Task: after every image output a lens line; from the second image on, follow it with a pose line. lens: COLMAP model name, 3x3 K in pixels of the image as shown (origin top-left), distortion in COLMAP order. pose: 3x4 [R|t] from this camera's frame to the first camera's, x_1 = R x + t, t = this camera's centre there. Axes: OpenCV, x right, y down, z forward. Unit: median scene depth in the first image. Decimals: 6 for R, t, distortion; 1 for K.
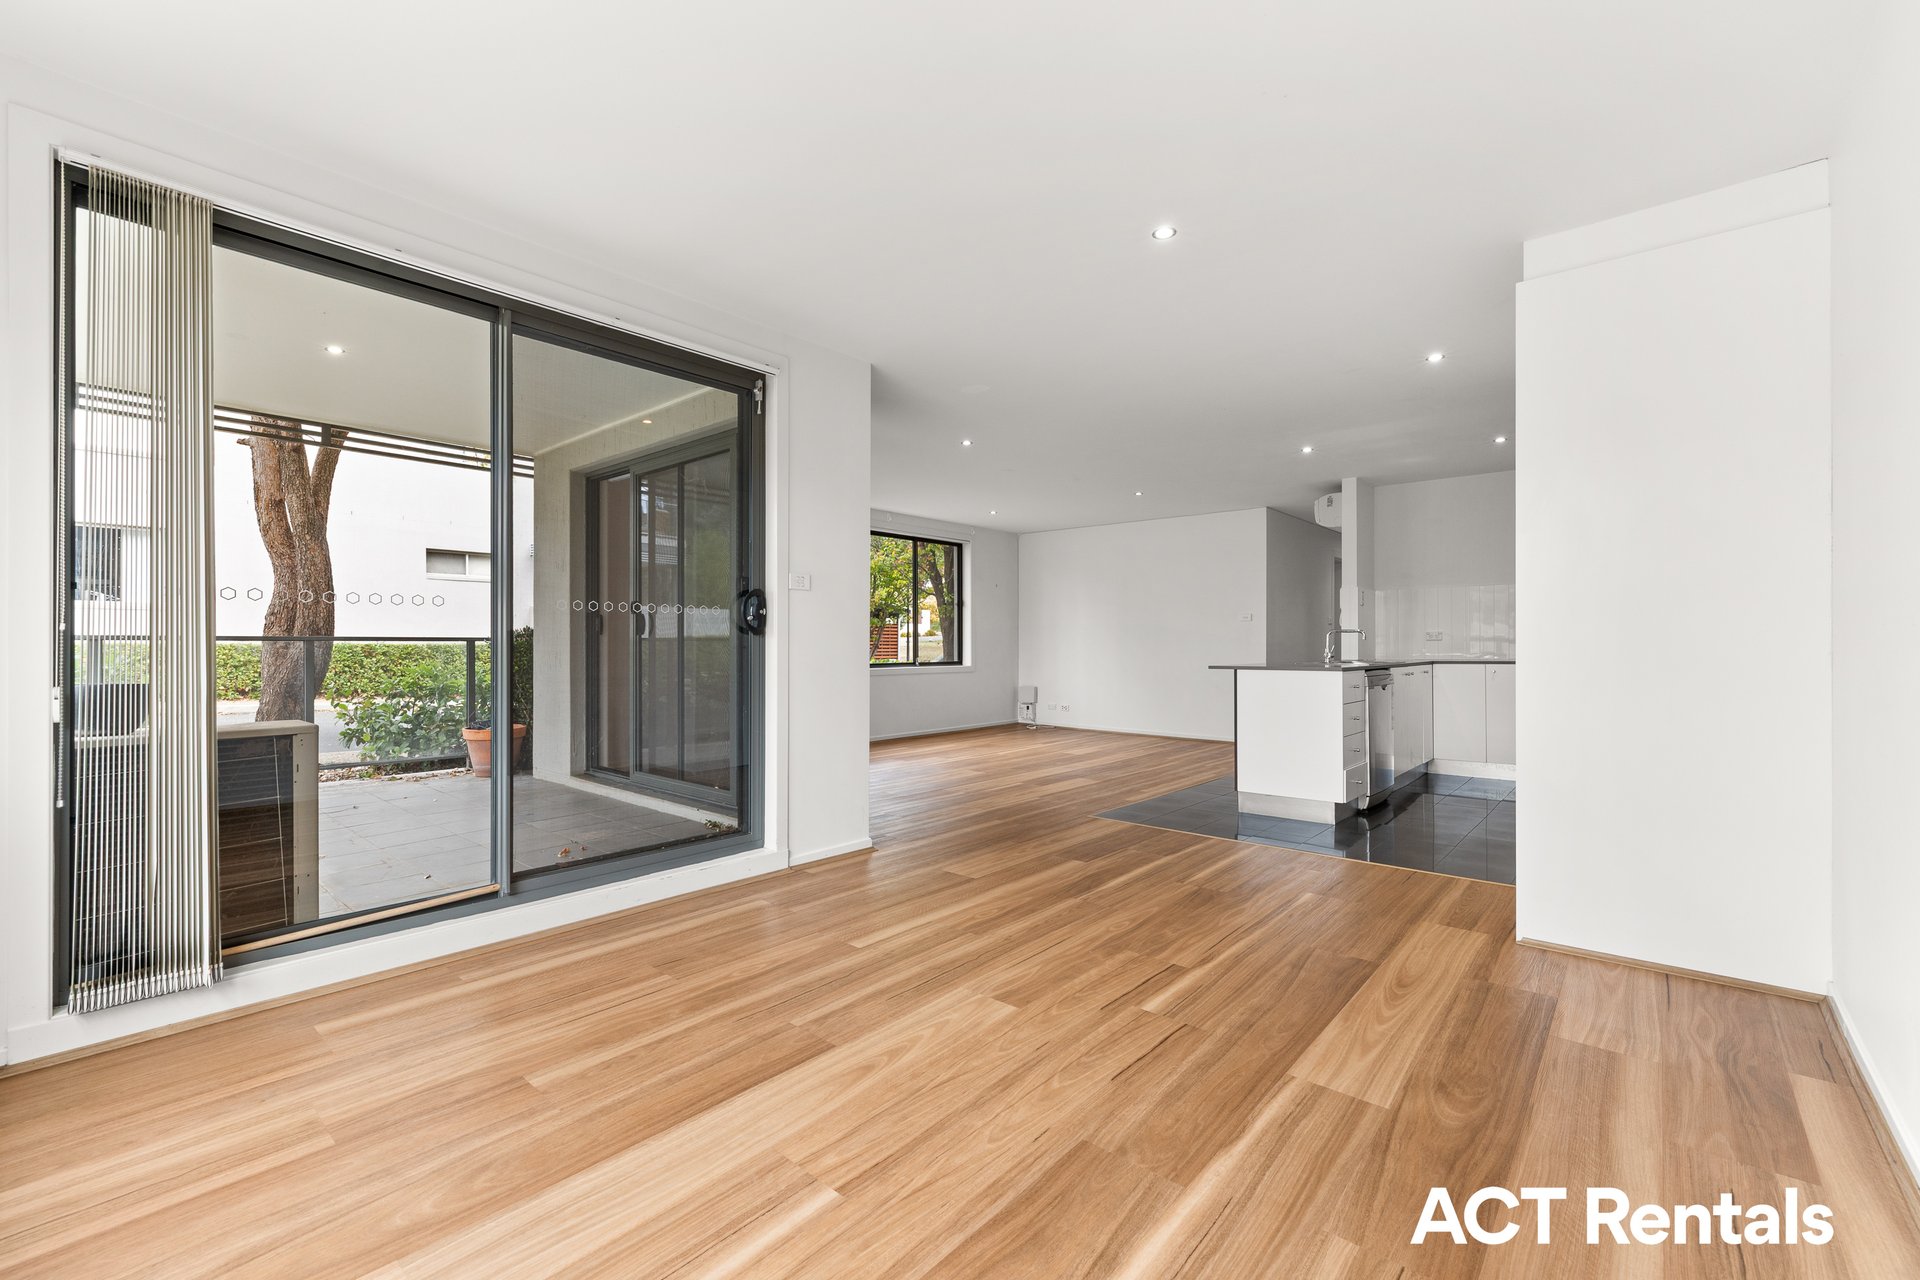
lens RADIAL K [[804.0, 0, 958.3], [0, 804.0, 647.5], [0, 0, 1]] dist [0.000149, 0.000121]
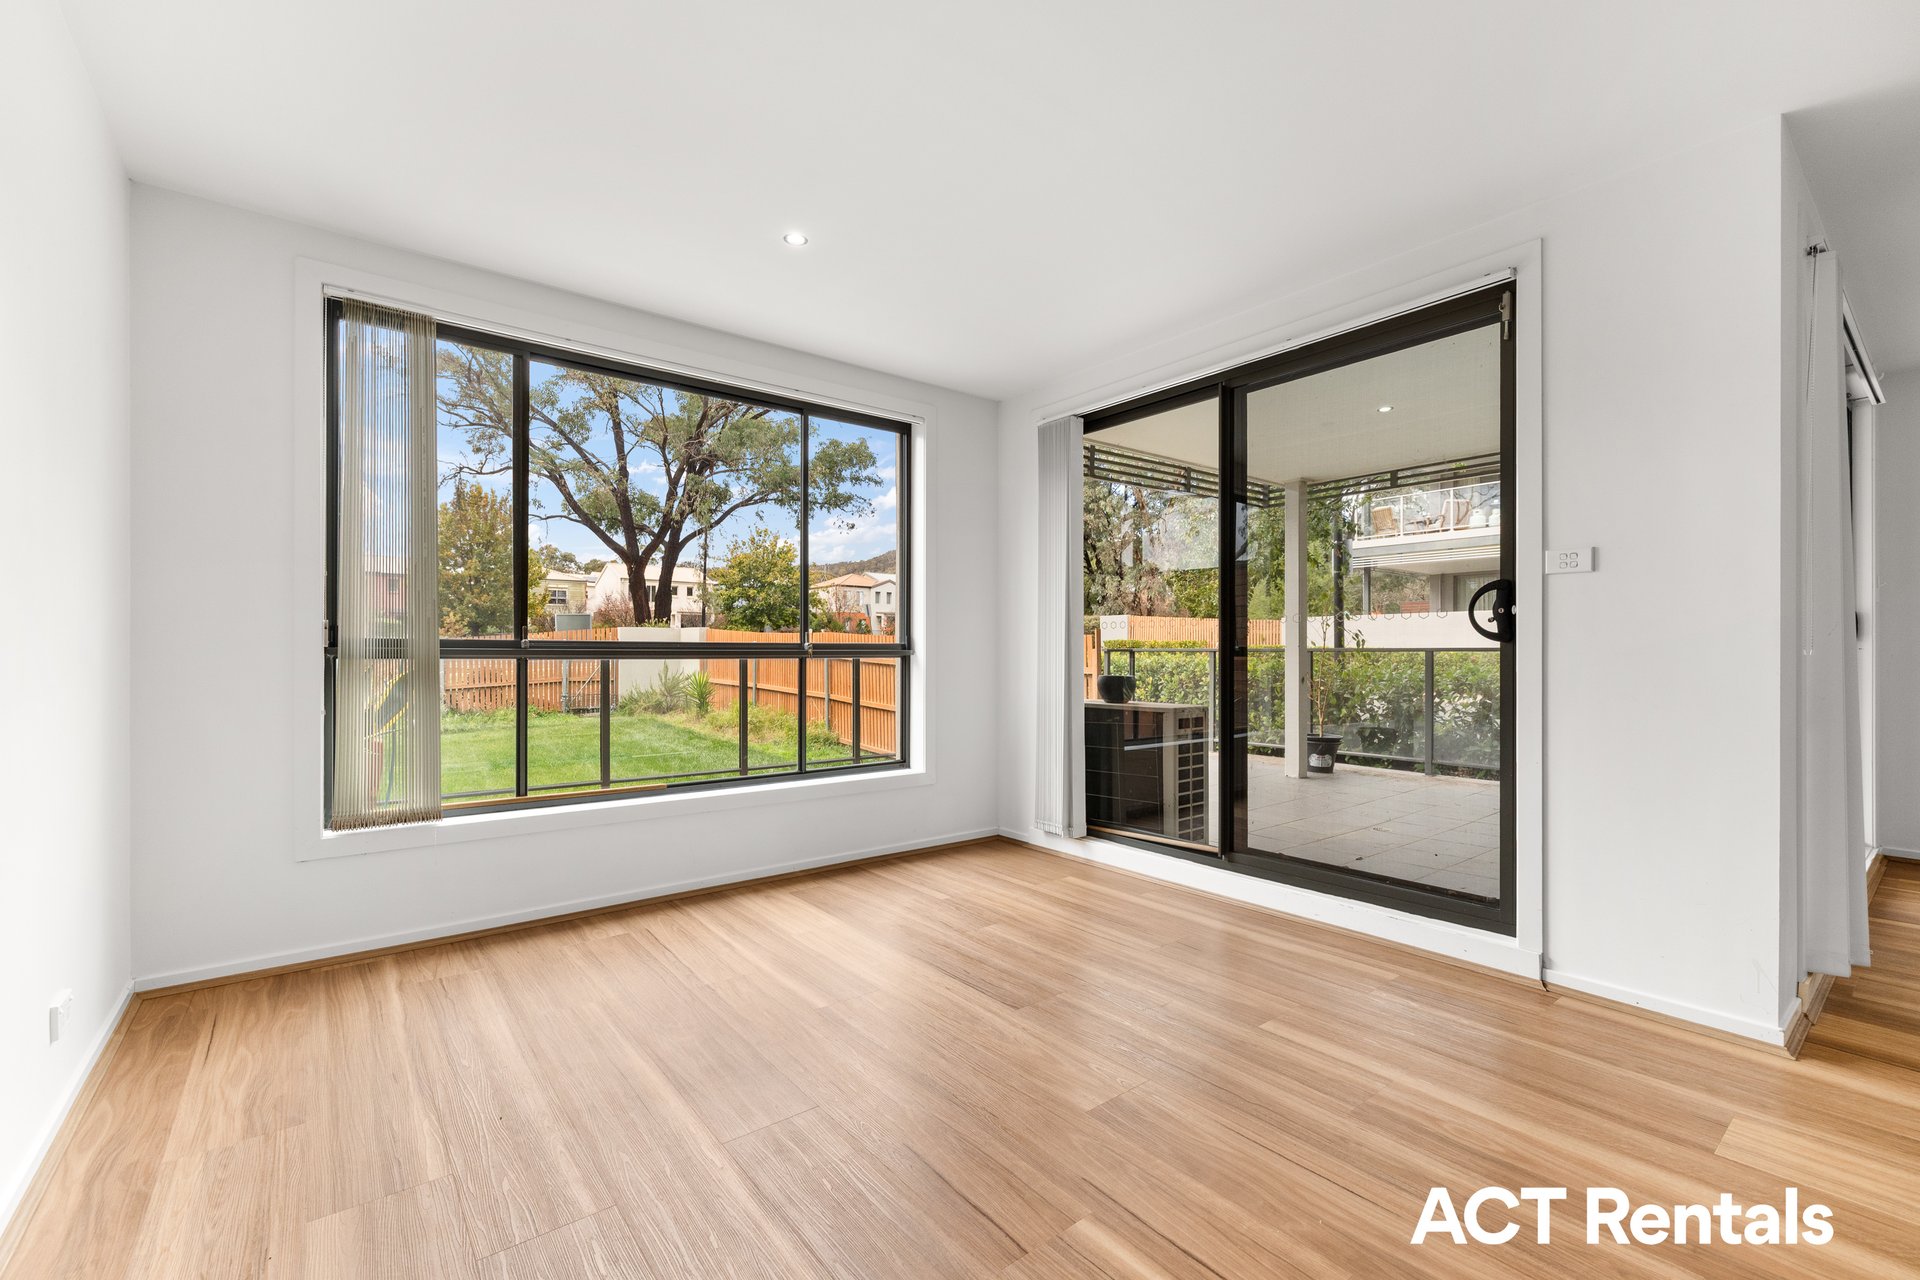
lens RADIAL K [[804.0, 0, 958.3], [0, 804.0, 647.5], [0, 0, 1]] dist [0.000149, 0.000121]
pose [[-0.183199, -0.008759, -0.983037, 0.670242], [-0.002149, 0.999961, -0.008509, -0.003652], [0.983074, 0.000554, -0.183210, 0.771103]]
